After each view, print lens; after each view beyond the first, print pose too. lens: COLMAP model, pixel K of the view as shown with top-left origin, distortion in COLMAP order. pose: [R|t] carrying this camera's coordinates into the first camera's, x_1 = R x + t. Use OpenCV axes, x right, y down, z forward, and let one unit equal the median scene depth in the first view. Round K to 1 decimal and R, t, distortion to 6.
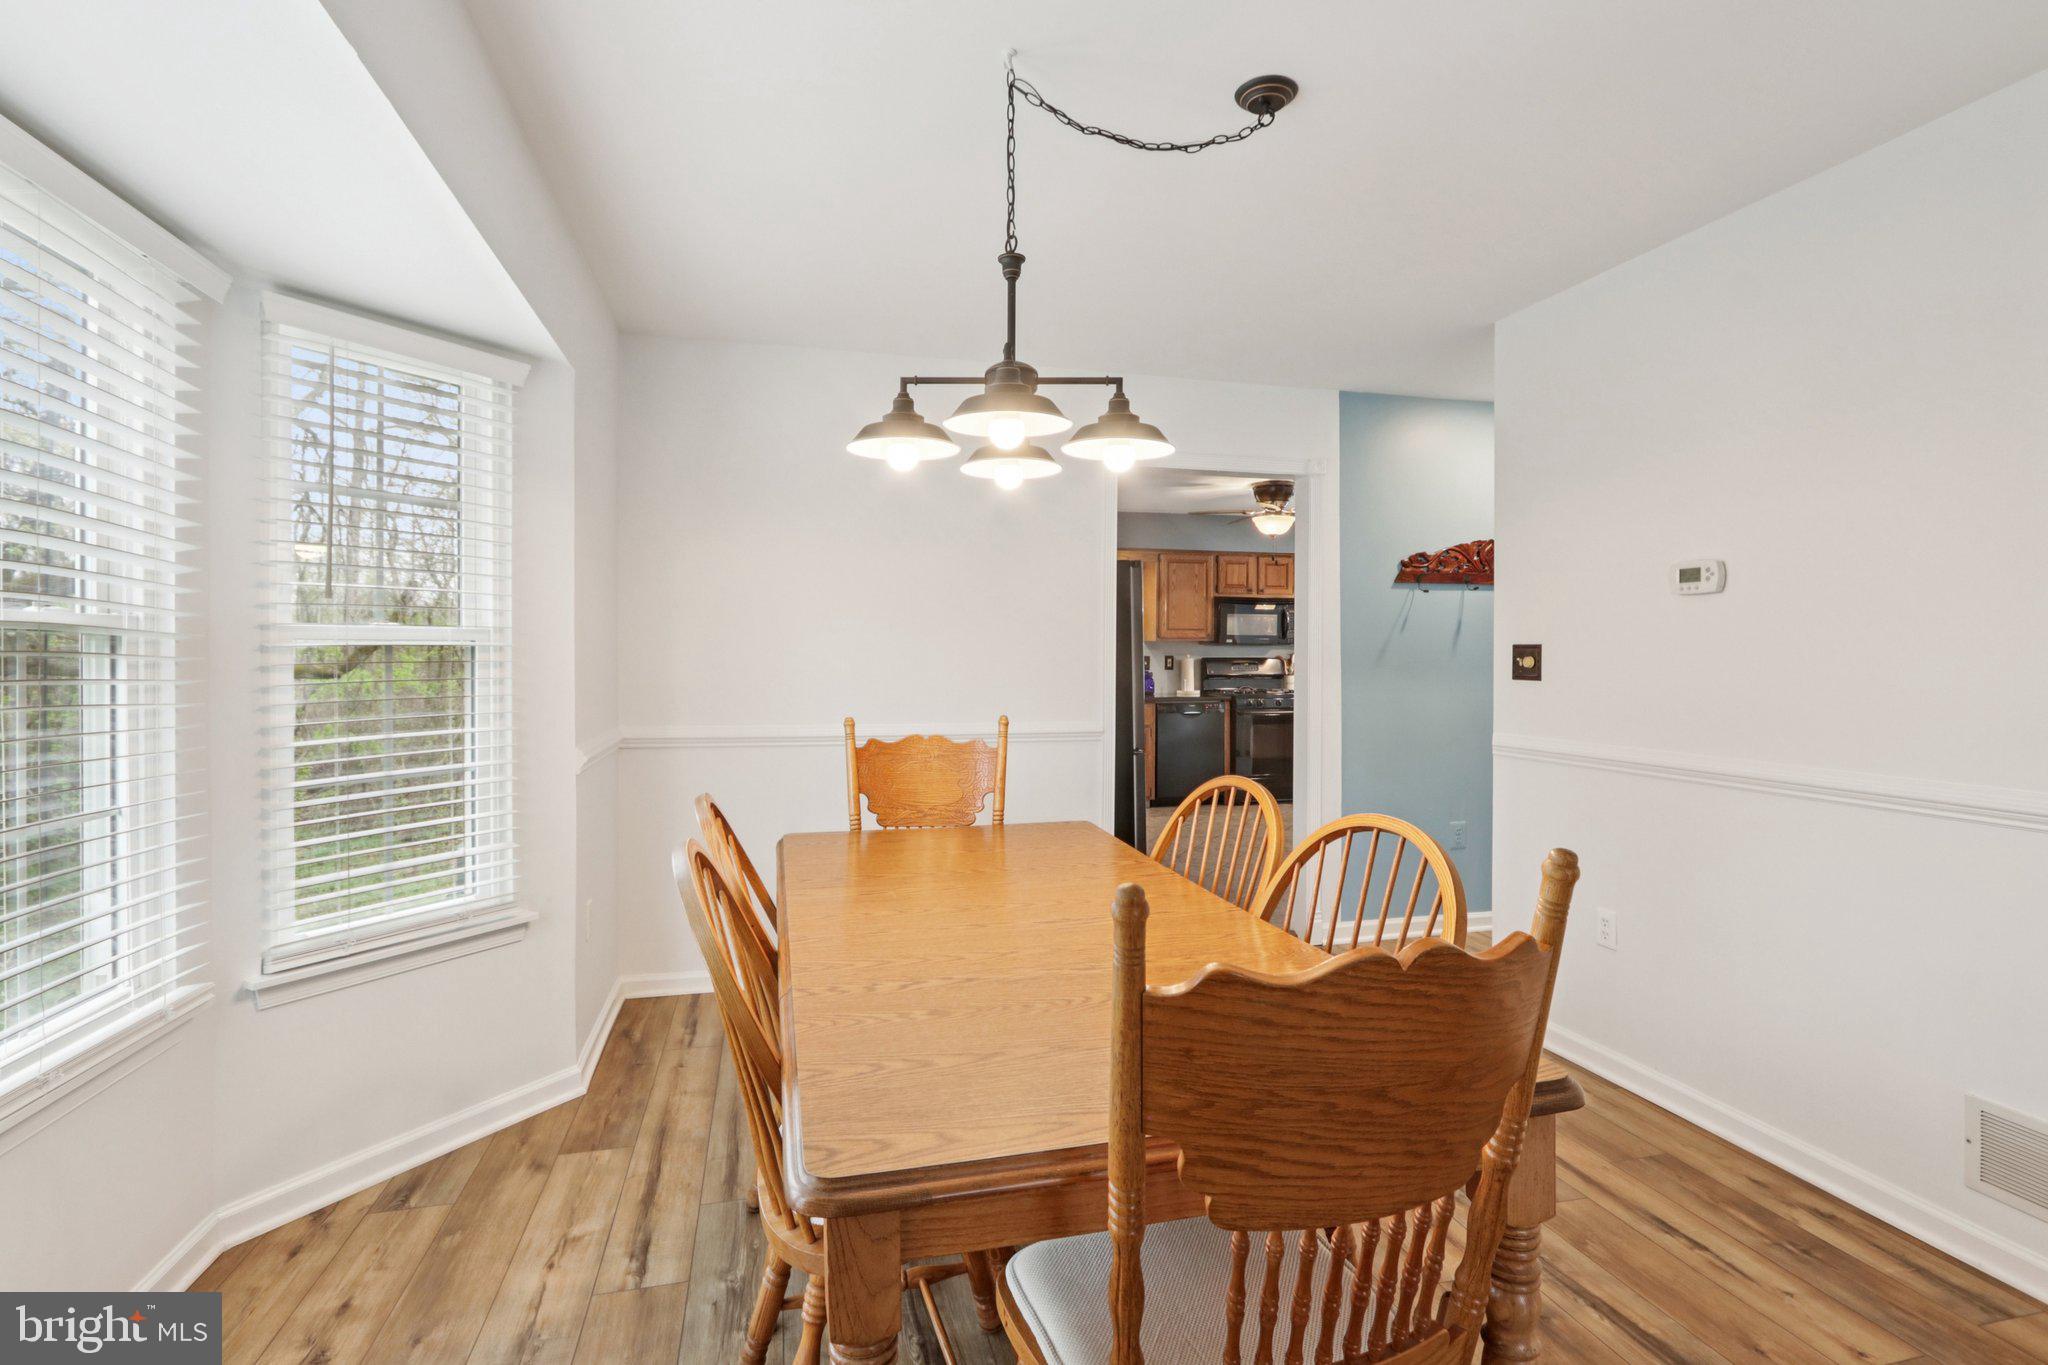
lens RADIAL K [[967.6, 0, 1021.7], [0, 967.6, 667.5], [0, 0, 1]] dist [-0.016083, 0.001209]
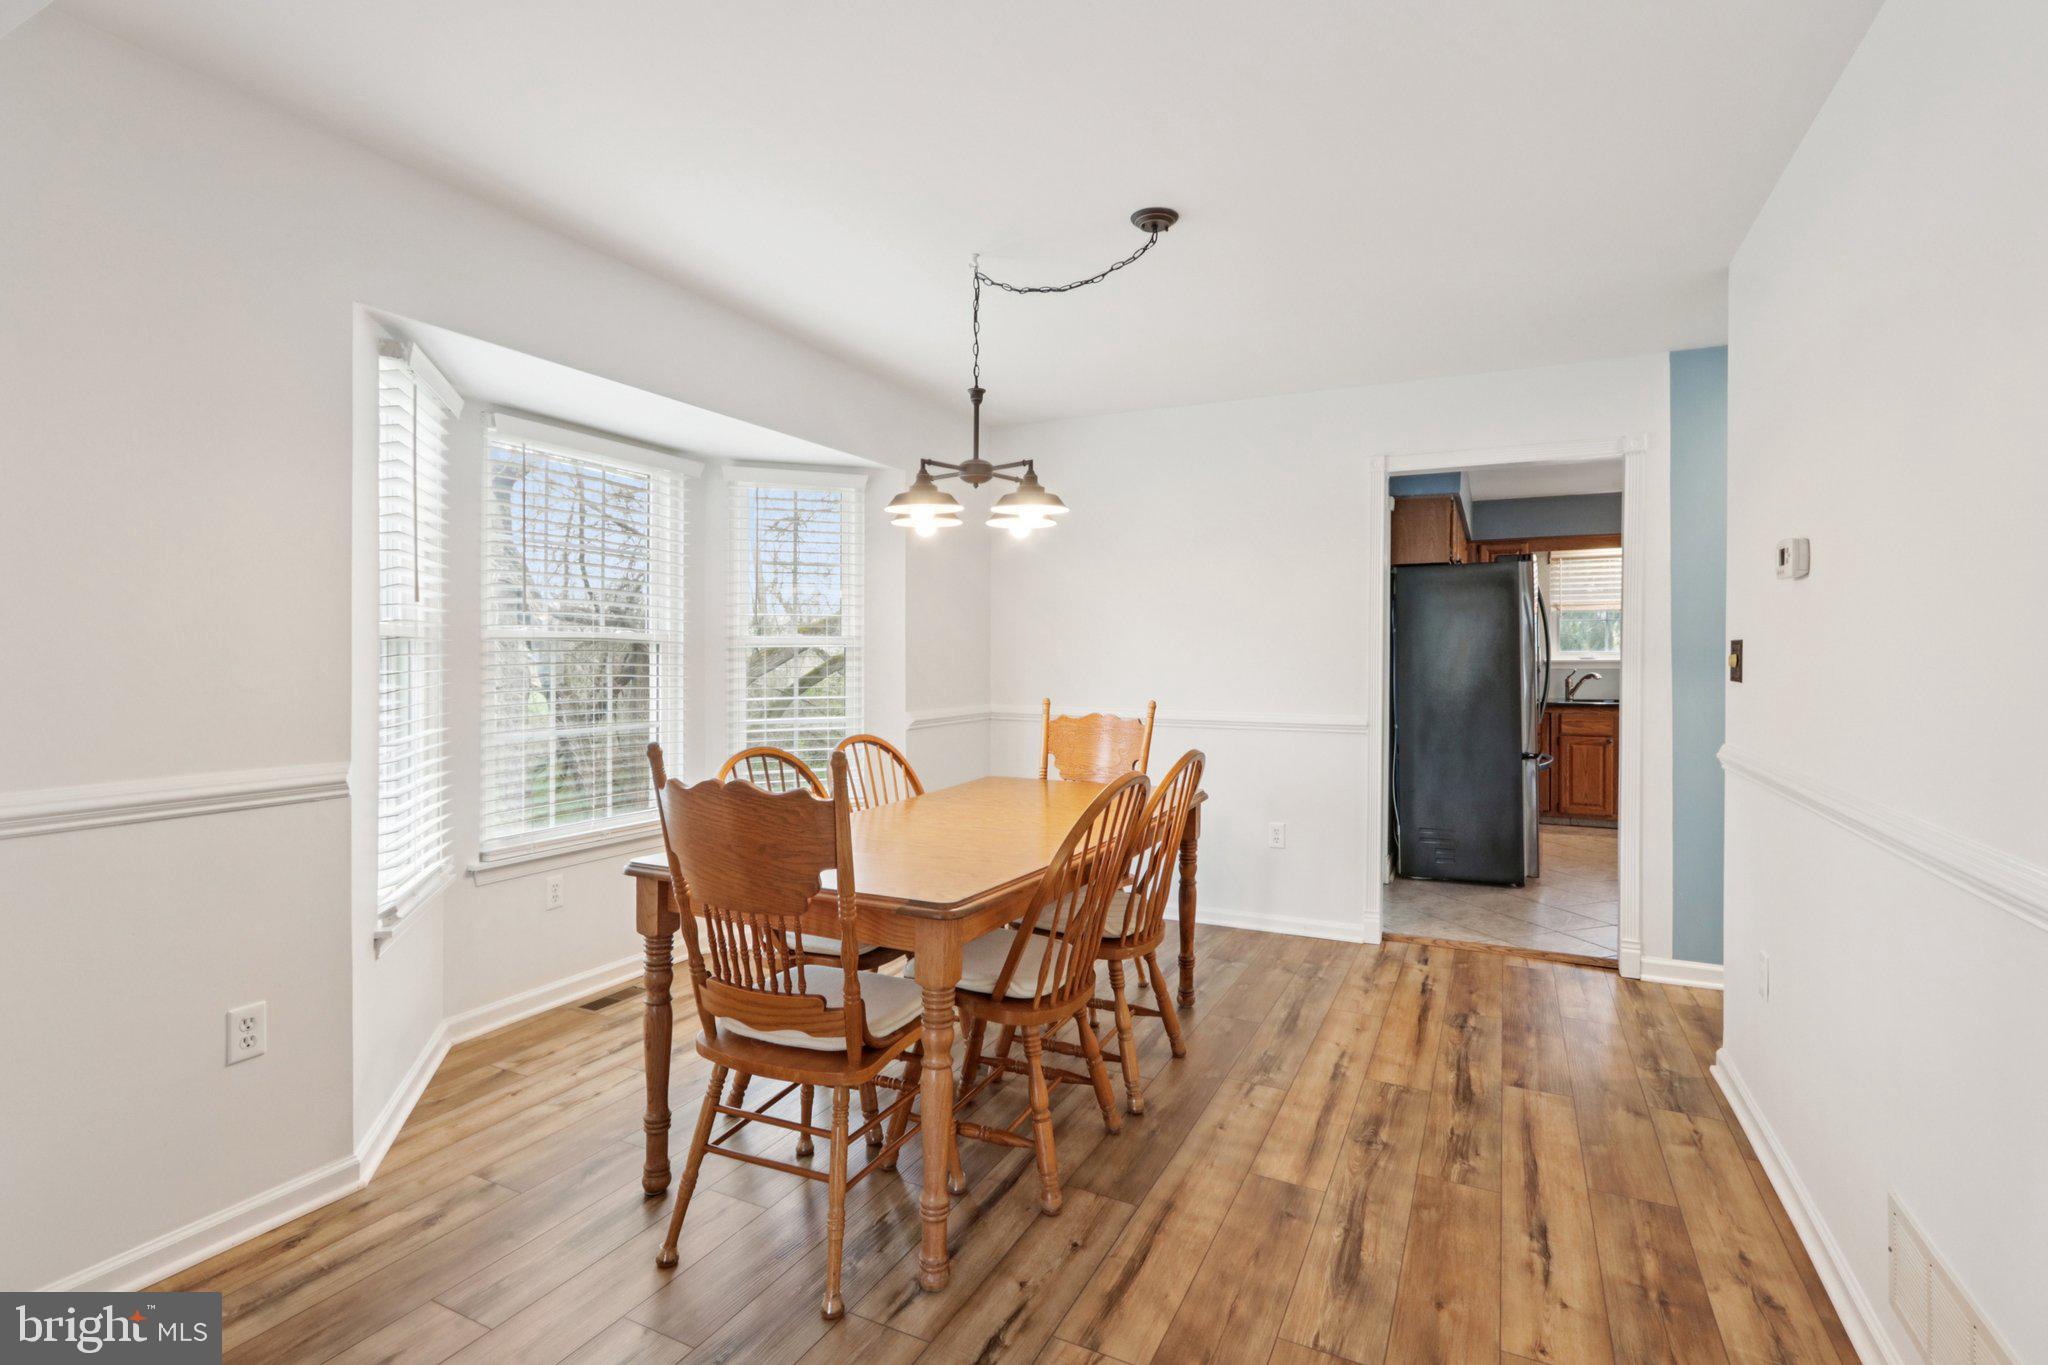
lens RADIAL K [[967.6, 0, 1017.5], [0, 967.6, 674.3], [0, 0, 1]] dist [-0.016083, 0.001209]
pose [[0.756973, 0.013910, -0.653298, 0.909972], [-0.009568, 0.999902, 0.010204, 0.005304], [0.653376, -0.001474, 0.757032, -0.096265]]
